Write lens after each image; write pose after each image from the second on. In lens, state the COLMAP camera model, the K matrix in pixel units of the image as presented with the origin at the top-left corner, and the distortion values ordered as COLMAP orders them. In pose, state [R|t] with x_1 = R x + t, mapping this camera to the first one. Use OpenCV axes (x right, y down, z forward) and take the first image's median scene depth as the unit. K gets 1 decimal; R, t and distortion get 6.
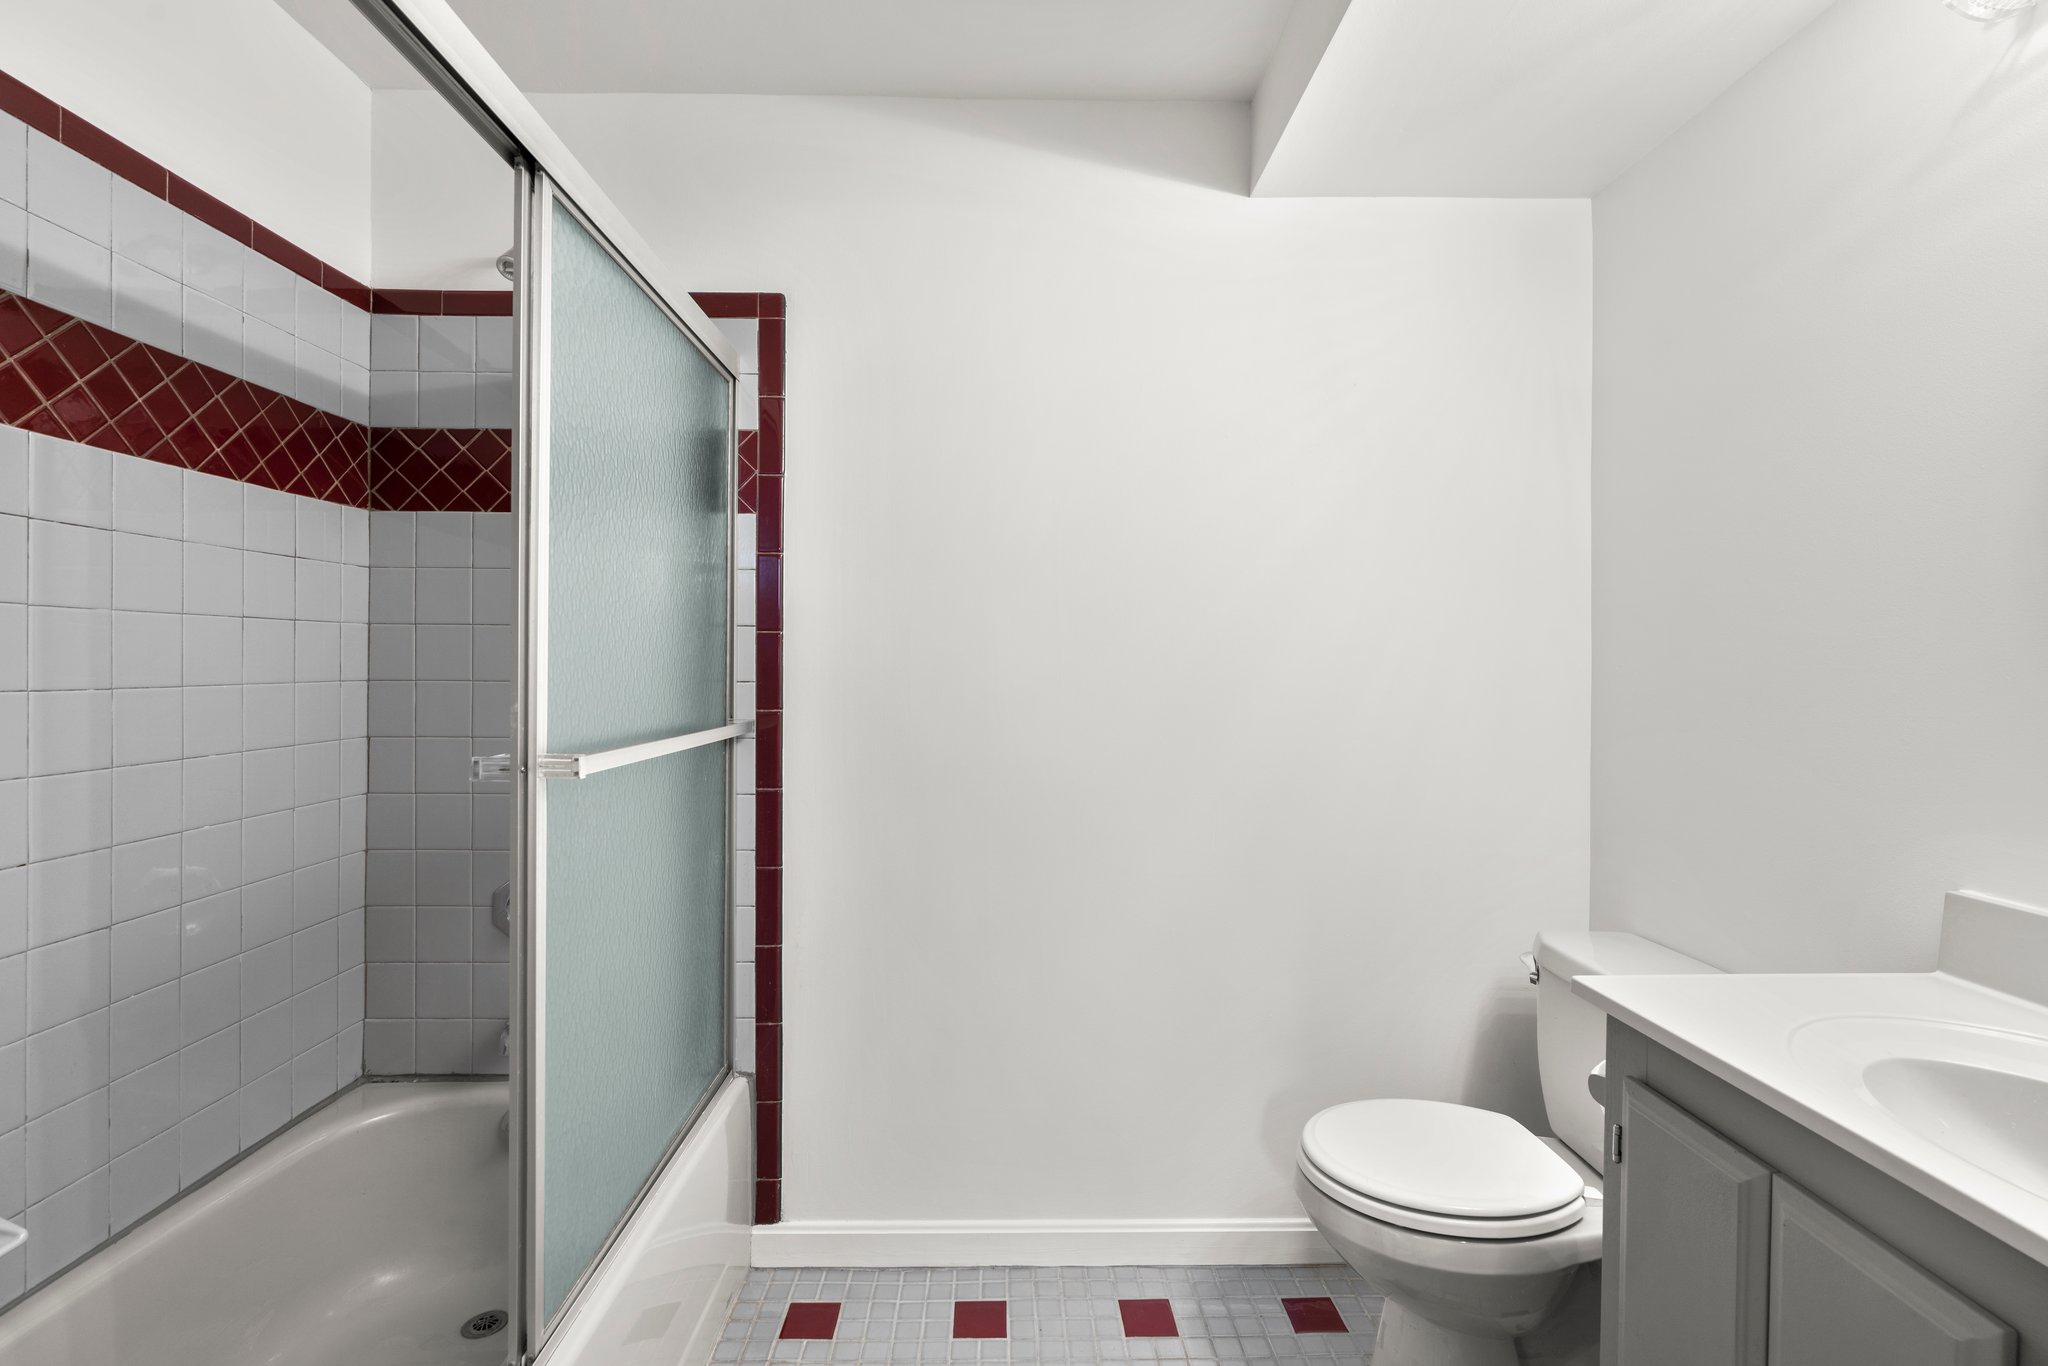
lens RADIAL K [[915.0, 0, 1038.9], [0, 915.0, 683.2], [0, 0, 1]] dist [-0.004824, 0.000764]
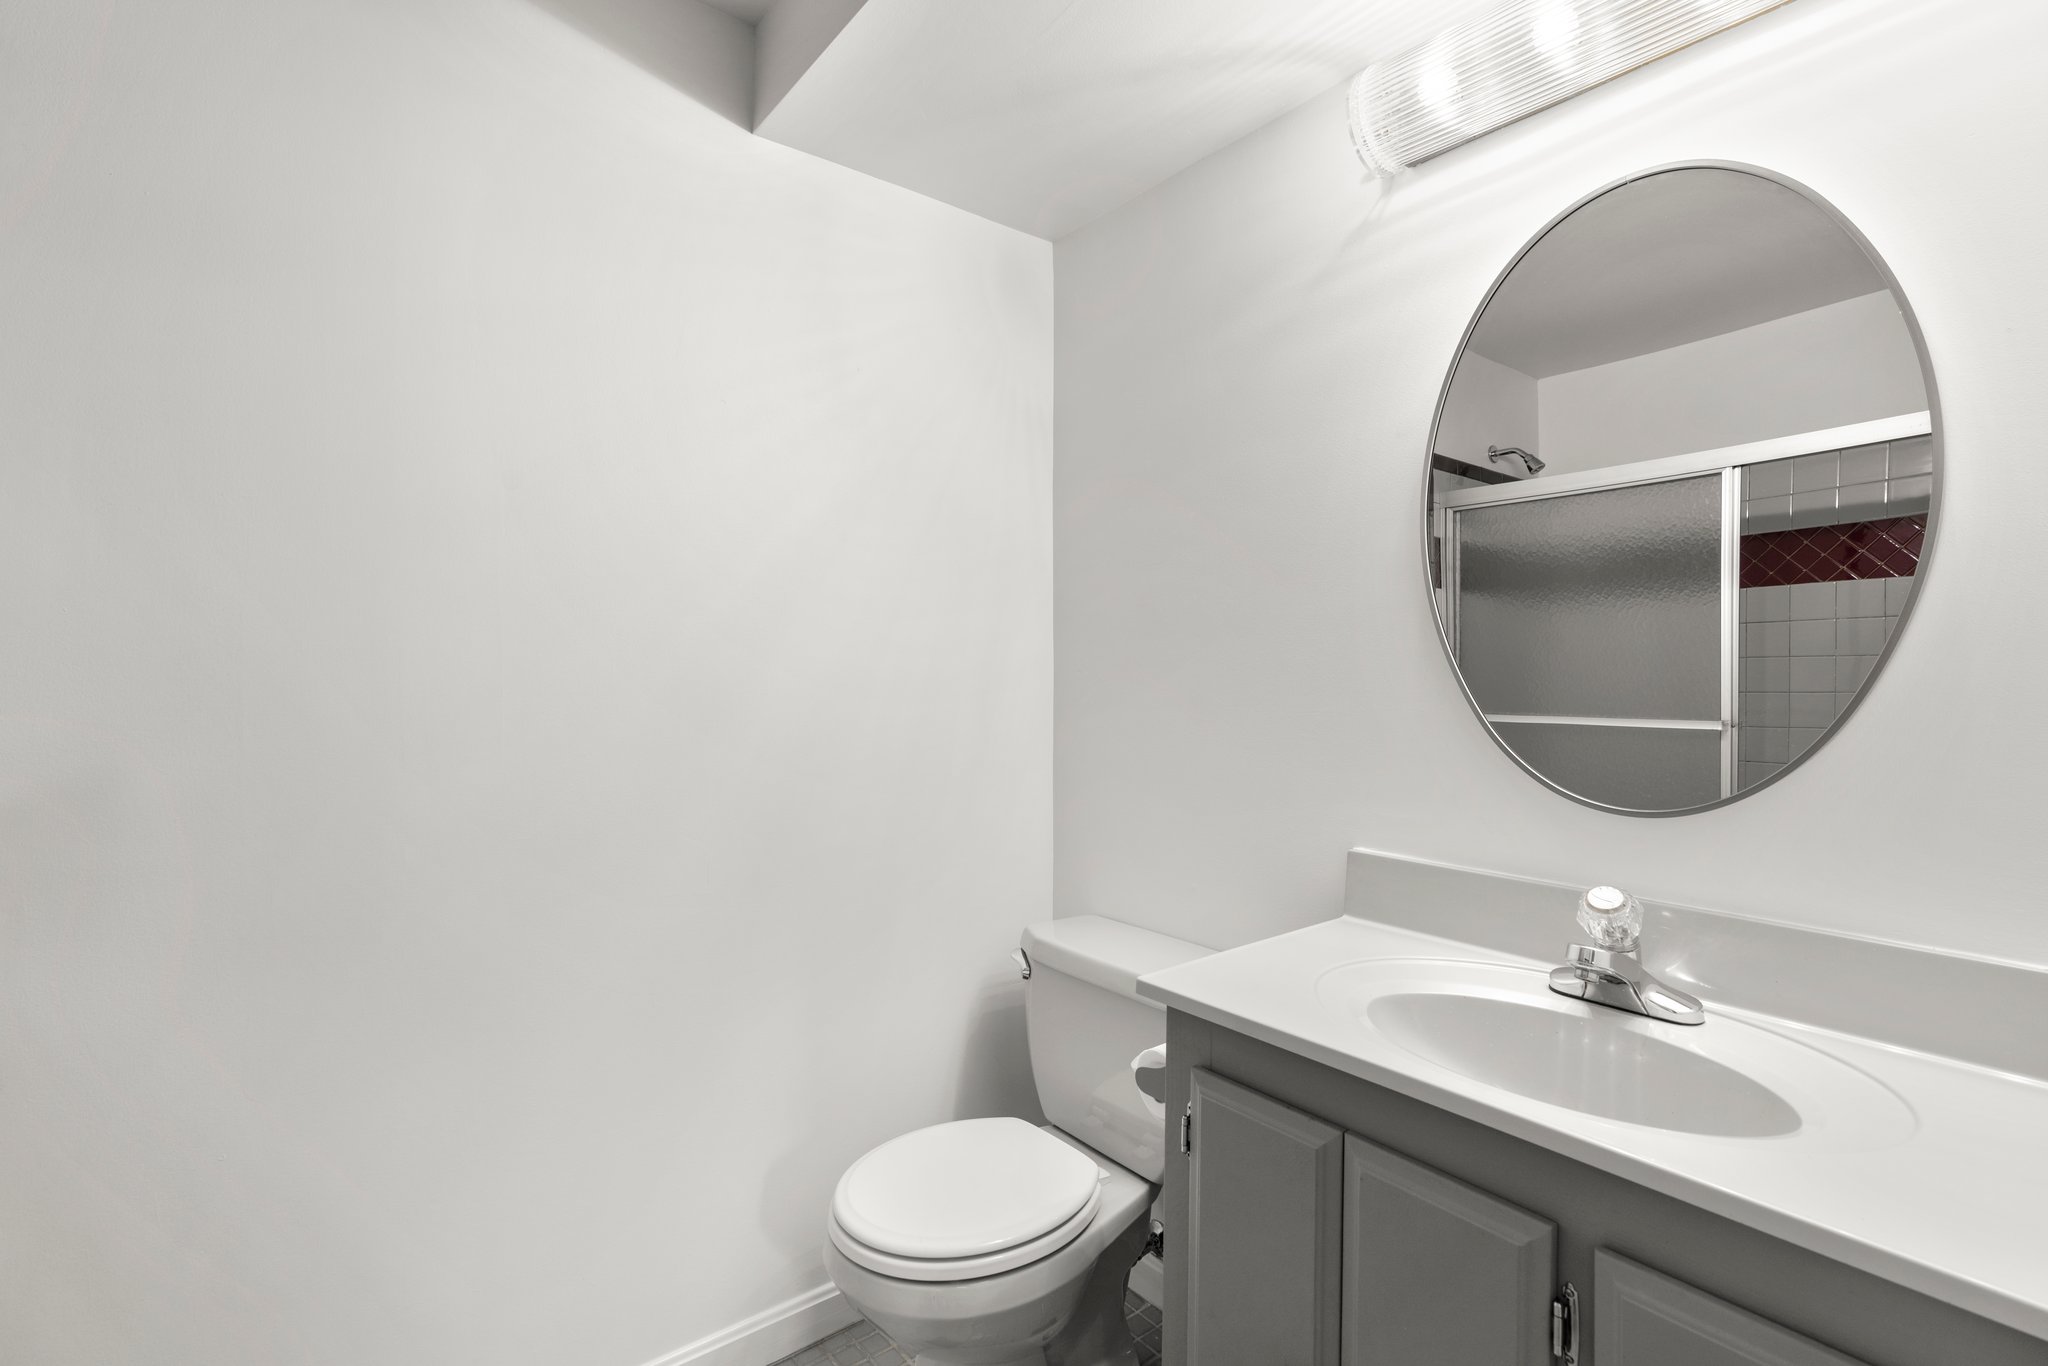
lens RADIAL K [[915.0, 0, 1006.7], [0, 915.0, 663.5], [0, 0, 1]] dist [-0.004824, 0.000764]
pose [[0.804954, 0.005121, 0.593315, -0.137192], [0.010020, 0.999703, -0.022222, -0.006734], [-0.593253, 0.023832, 0.804664, 0.257141]]
